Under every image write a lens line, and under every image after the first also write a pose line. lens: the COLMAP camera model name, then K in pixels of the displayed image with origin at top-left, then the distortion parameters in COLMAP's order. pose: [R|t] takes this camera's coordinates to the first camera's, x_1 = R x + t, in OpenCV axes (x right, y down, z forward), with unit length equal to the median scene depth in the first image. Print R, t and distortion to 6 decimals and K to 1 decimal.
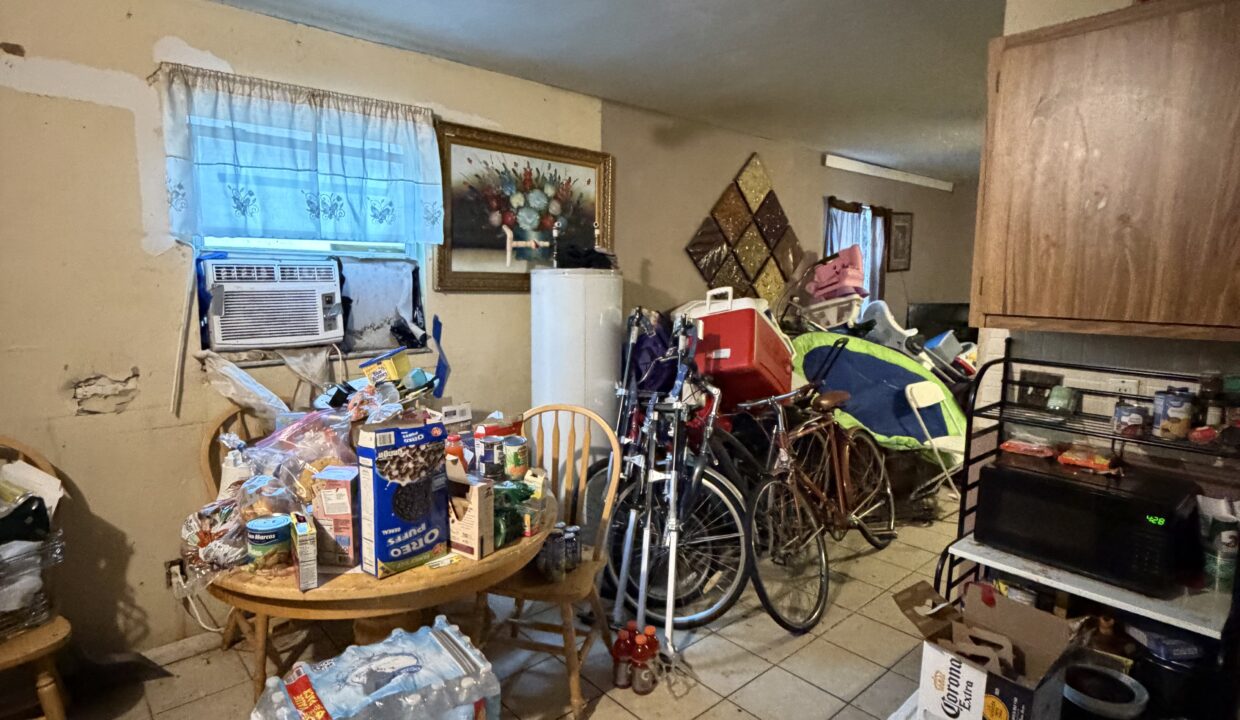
lens RADIAL K [[659.3, 0, 621.8], [0, 659.3, 360.7], [0, 0, 1]] dist [-0.001650, 0.000244]
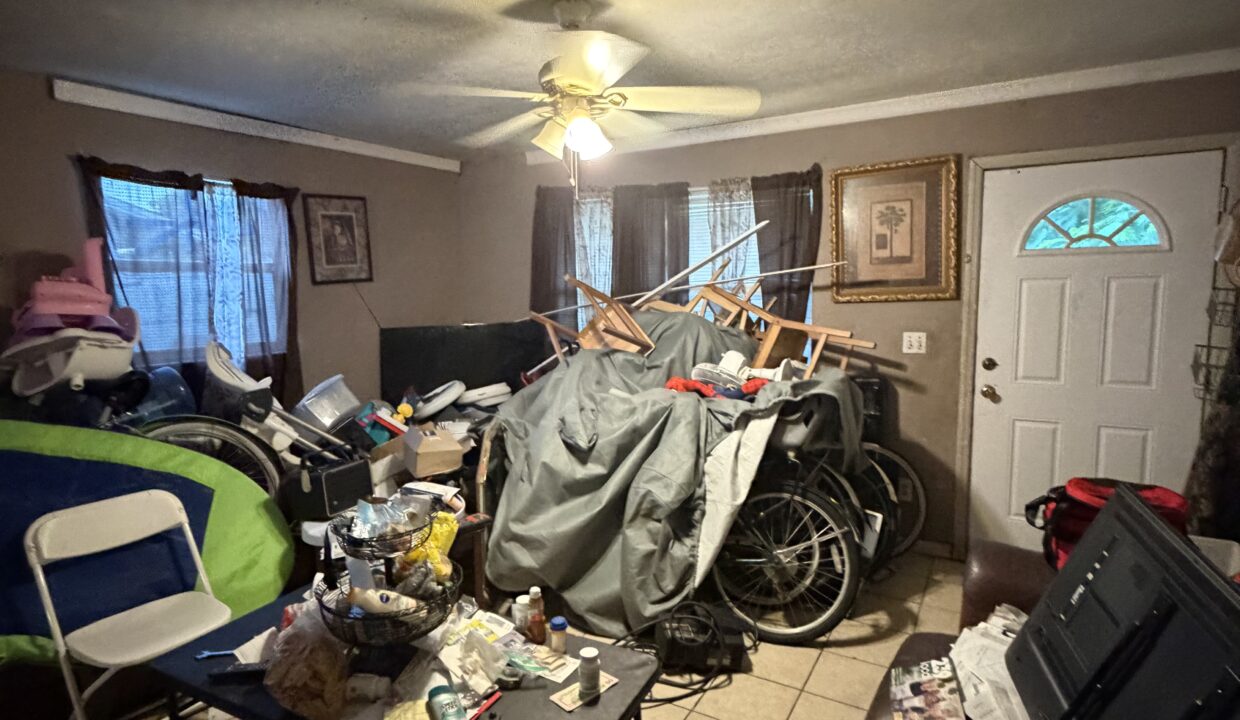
lens RADIAL K [[659.3, 0, 619.7], [0, 659.3, 363.6], [0, 0, 1]] dist [-0.001650, 0.000244]
pose [[0.948739, -0.078956, 0.306039, 0.610168], [0.086493, 0.996190, -0.011122, -0.027964], [-0.303995, 0.037022, 0.951954, 0.356481]]
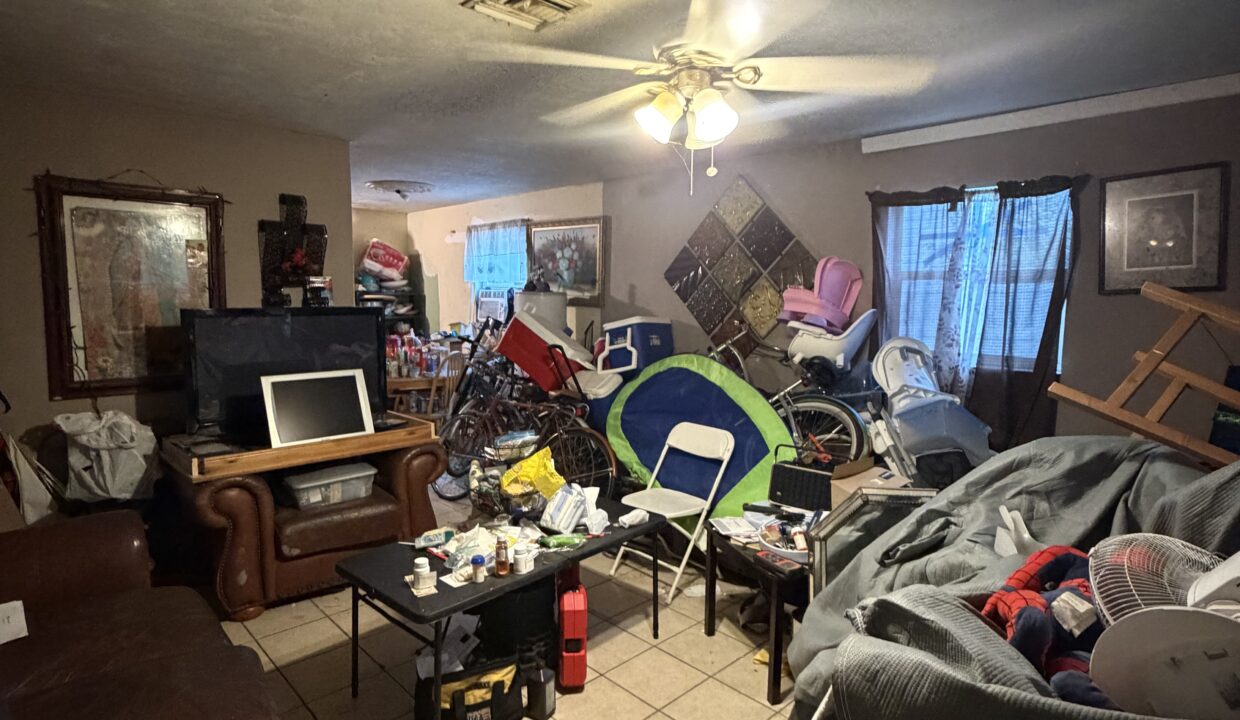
lens RADIAL K [[659.3, 0, 621.2], [0, 659.3, 357.5], [0, 0, 1]] dist [-0.001650, 0.000244]
pose [[0.035994, 0.085538, -0.995685, 1.137859], [-0.143711, 0.986417, 0.079547, -0.092140], [0.988965, 0.140228, 0.047798, 0.771015]]
